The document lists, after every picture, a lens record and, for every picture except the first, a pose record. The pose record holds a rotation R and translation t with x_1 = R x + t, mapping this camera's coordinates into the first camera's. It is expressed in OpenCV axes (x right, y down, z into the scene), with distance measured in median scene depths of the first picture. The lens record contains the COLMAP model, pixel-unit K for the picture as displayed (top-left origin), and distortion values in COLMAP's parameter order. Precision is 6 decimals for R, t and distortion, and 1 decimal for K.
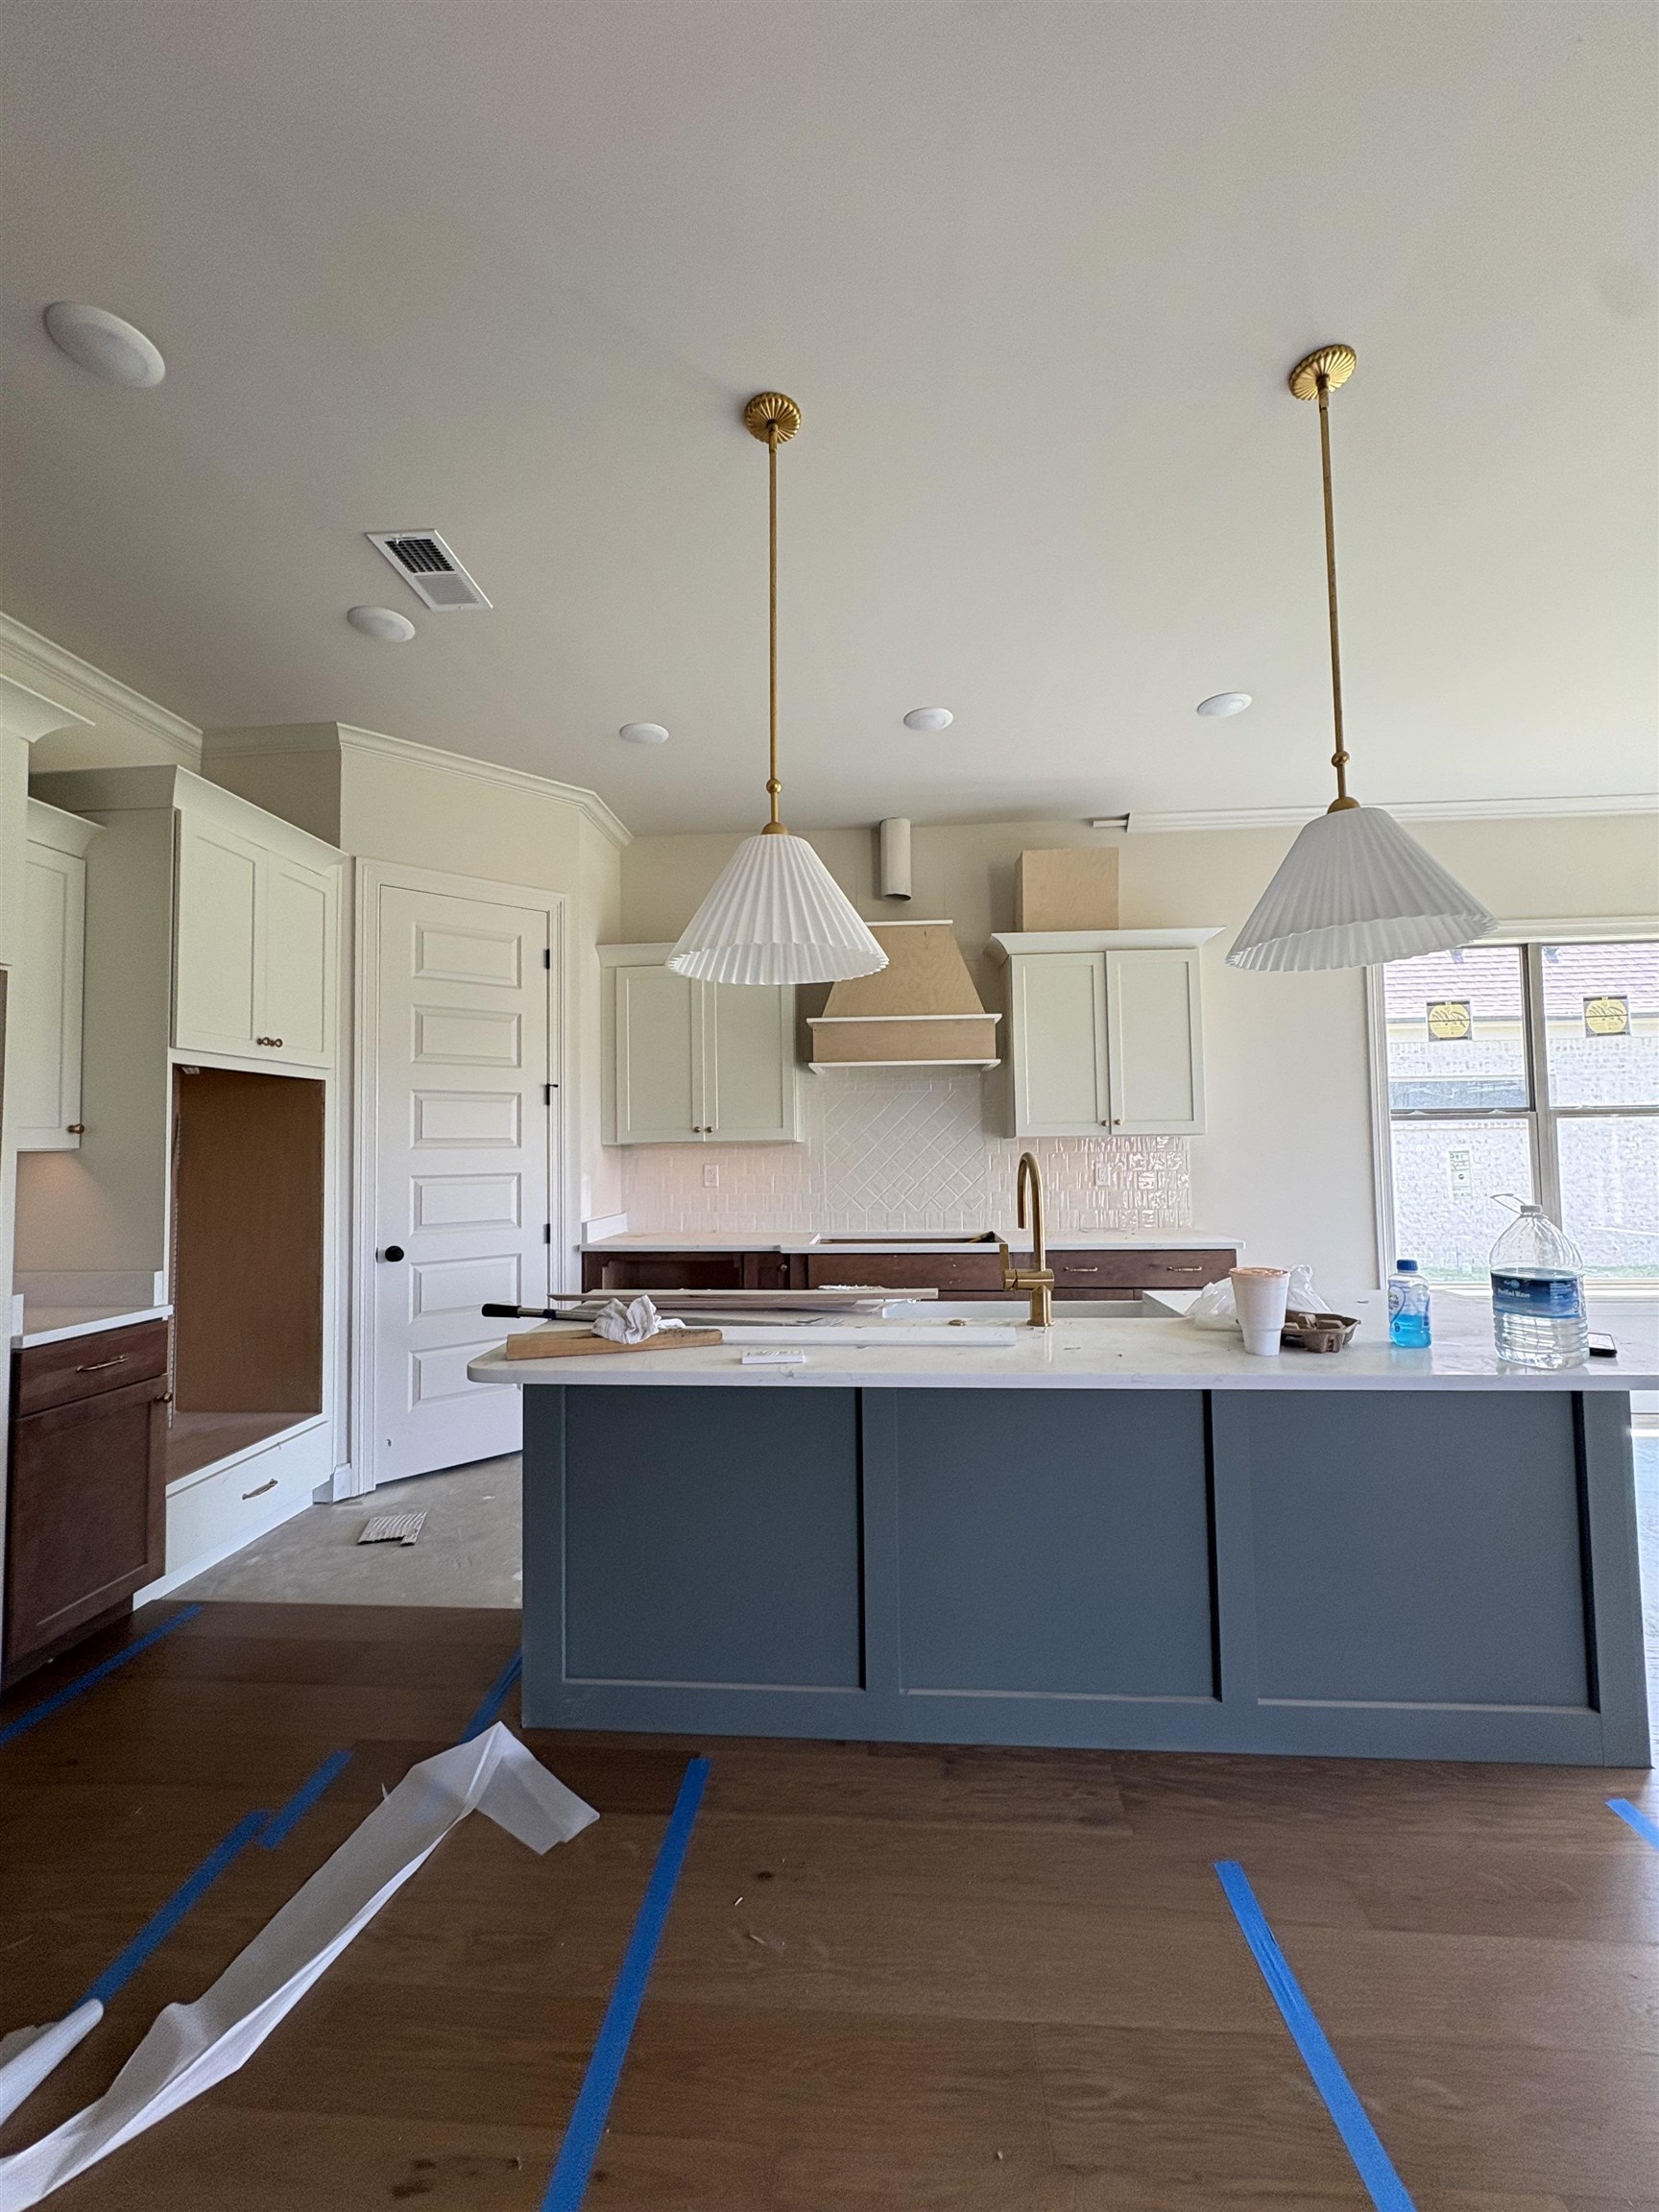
lens RADIAL K [[874.0, 0, 829.5], [0, 874.0, 1106.0], [0, 0, 1]] dist [-0.000305, 0.000253]
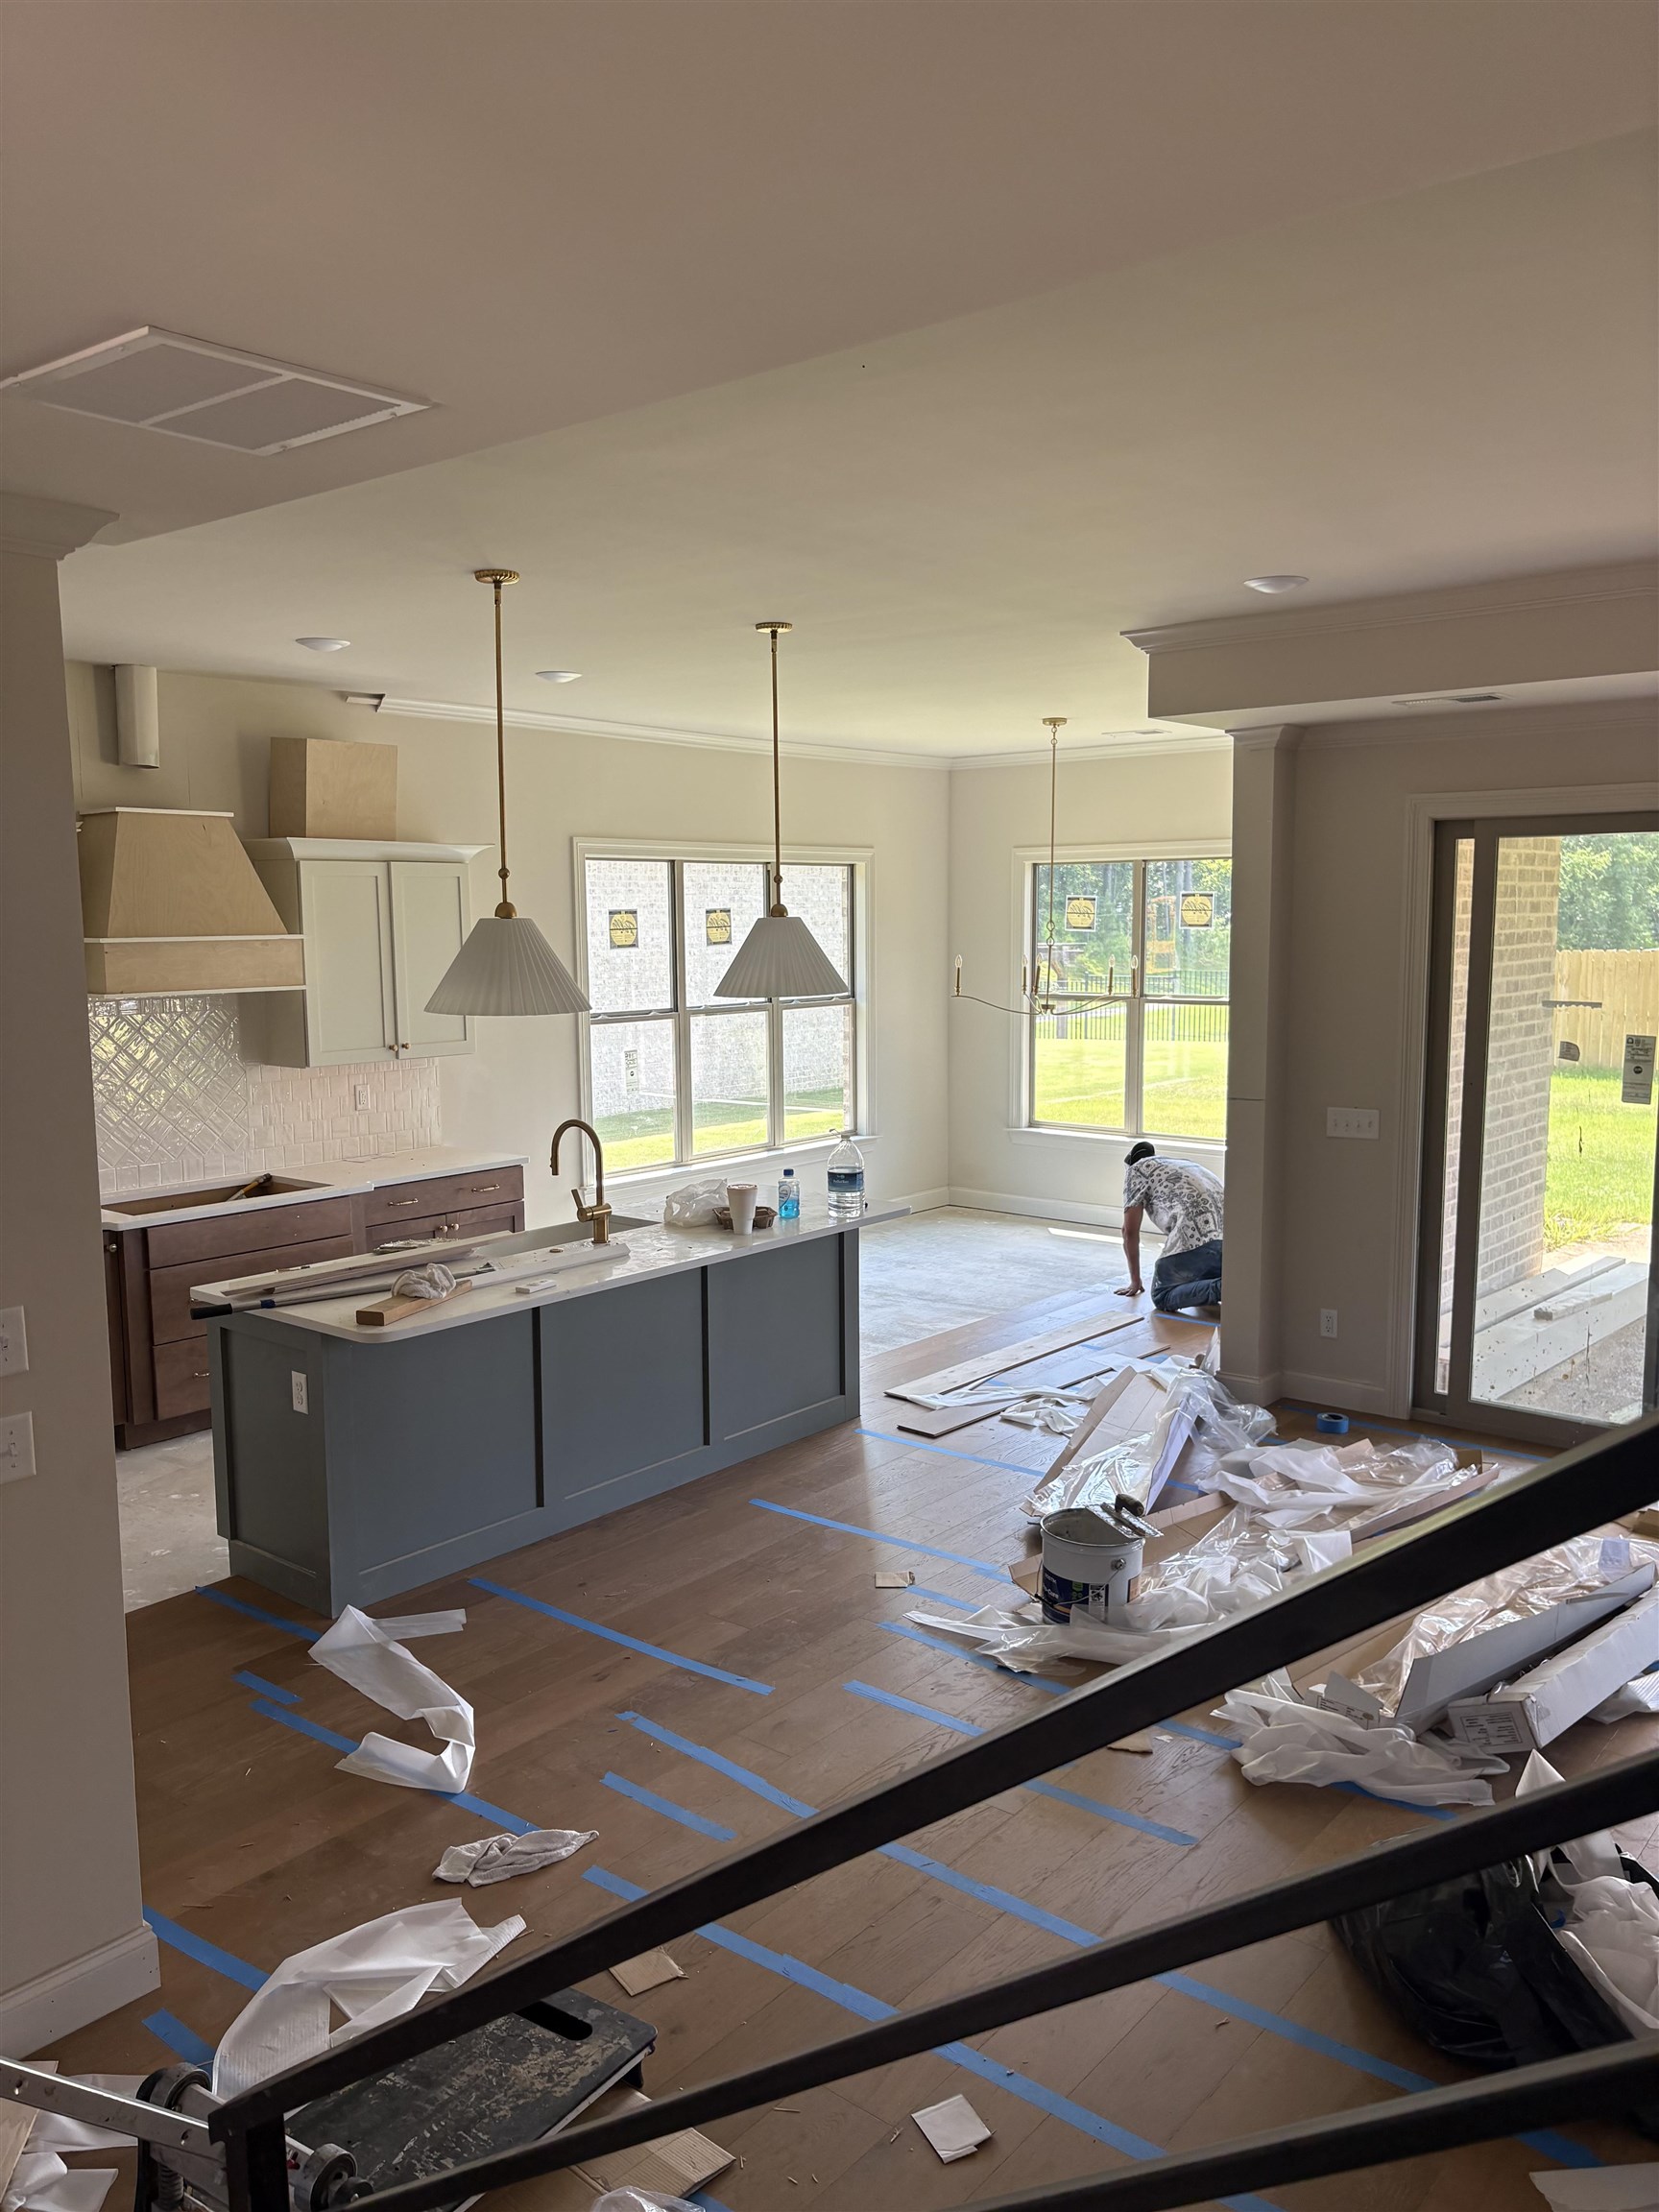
lens RADIAL K [[1713.6, 0, 829.5], [0, 1713.6, 1106.0], [0, 0, 1]] dist [0.004114, 0.000362]
pose [[0.571341, -0.087172, 0.816070, -0.928201], [-0.039635, 0.990252, 0.133527, -0.182882], [-0.819755, -0.108634, 0.562317, -0.433757]]
